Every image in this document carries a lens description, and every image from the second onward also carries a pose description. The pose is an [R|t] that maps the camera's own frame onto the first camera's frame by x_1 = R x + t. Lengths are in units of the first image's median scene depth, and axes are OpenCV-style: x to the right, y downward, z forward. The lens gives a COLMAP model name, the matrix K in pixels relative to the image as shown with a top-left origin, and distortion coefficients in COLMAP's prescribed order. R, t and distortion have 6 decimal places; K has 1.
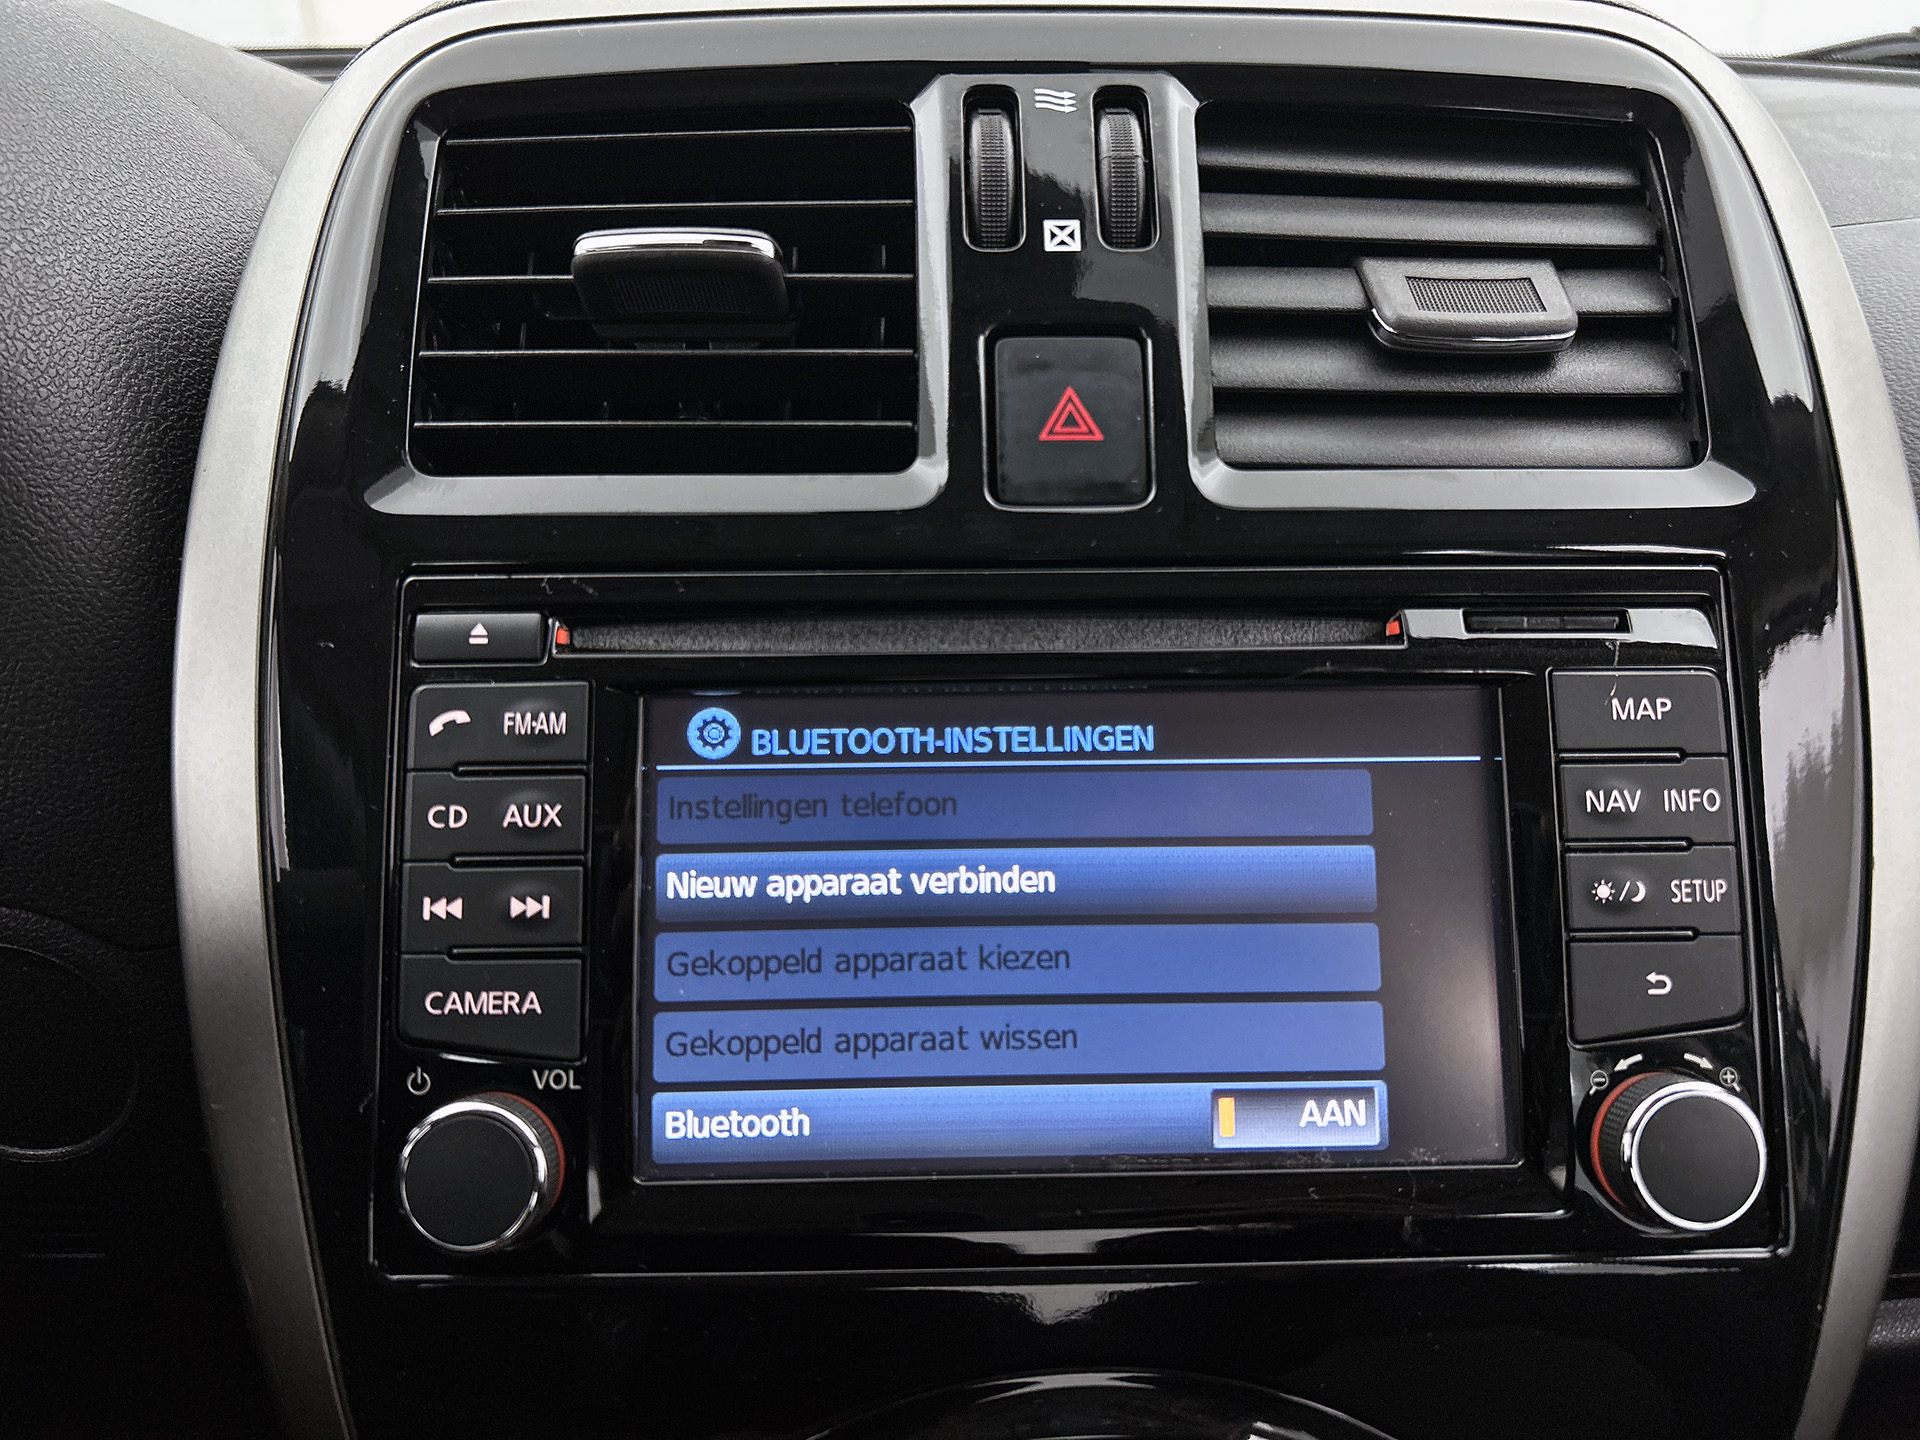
lens RADIAL K [[1471.7, 0, 989.7], [0, 1471.7, 720.1], [0, 0, 1]] dist [0.044399, -0.055107]
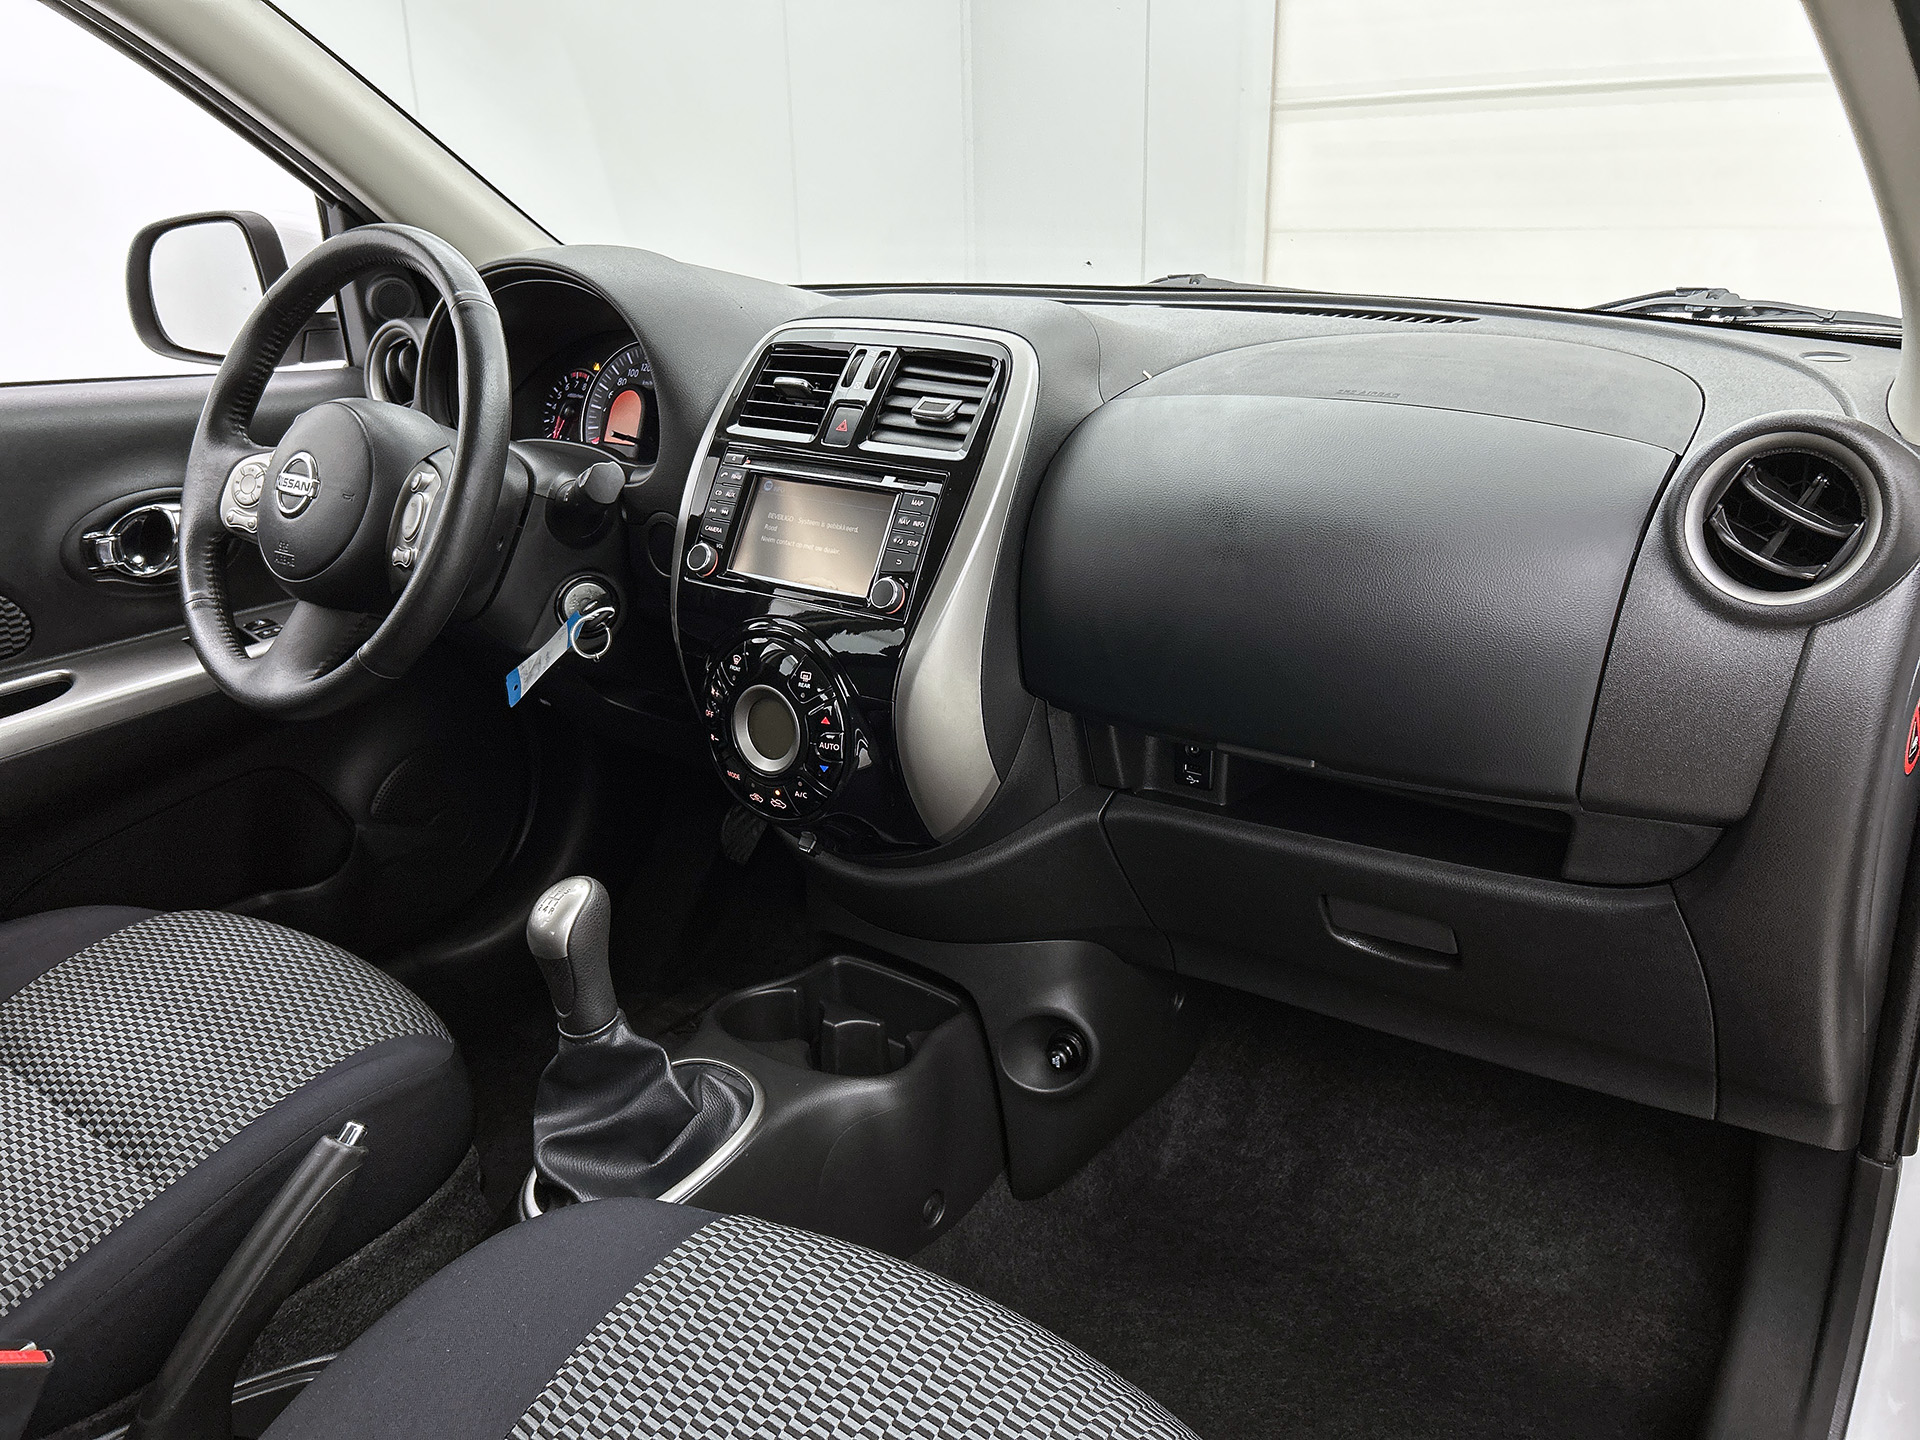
lens RADIAL K [[1471.7, 0, 960.5], [0, 1471.7, 737.0], [0, 0, 1]] dist [0.044399, -0.055107]
pose [[0.779930, 0.207914, -0.590323, 3.134960], [-0.221136, 0.973916, 0.050853, 0.401218], [0.585498, 0.090880, 0.805564, -2.278506]]
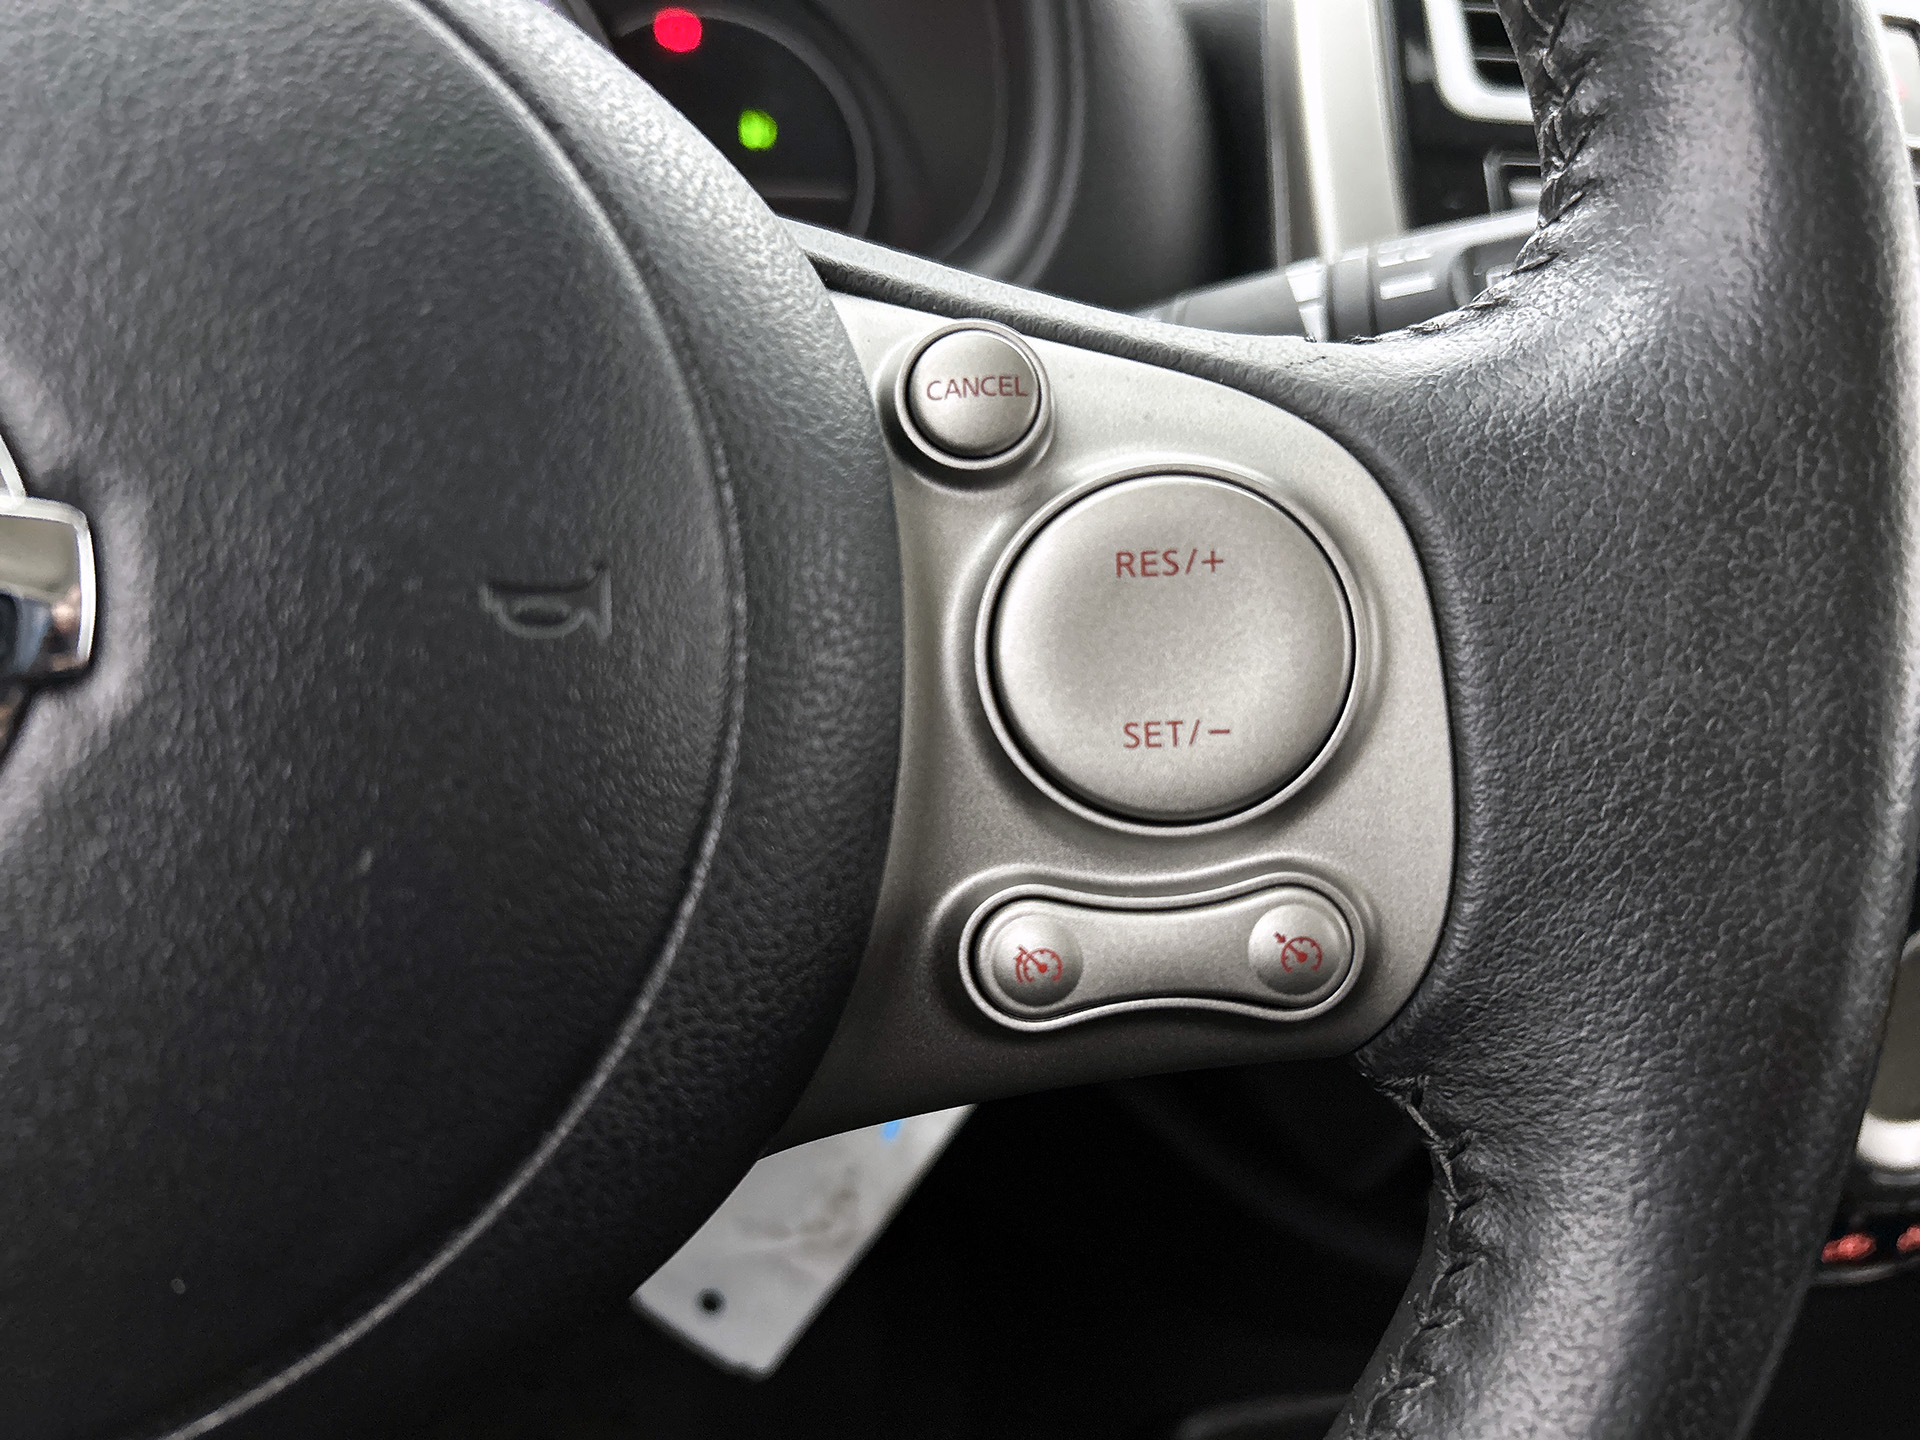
lens RADIAL K [[1471.7, 0, 972.6], [0, 1471.7, 715.0], [0, 0, 1]] dist [0.044399, -0.055107]
pose [[0.982383, -0.022967, 0.185464, -1.111755], [0.017805, 0.999408, 0.029448, 0.356609], [-0.186030, -0.025627, 0.982210, -0.276089]]
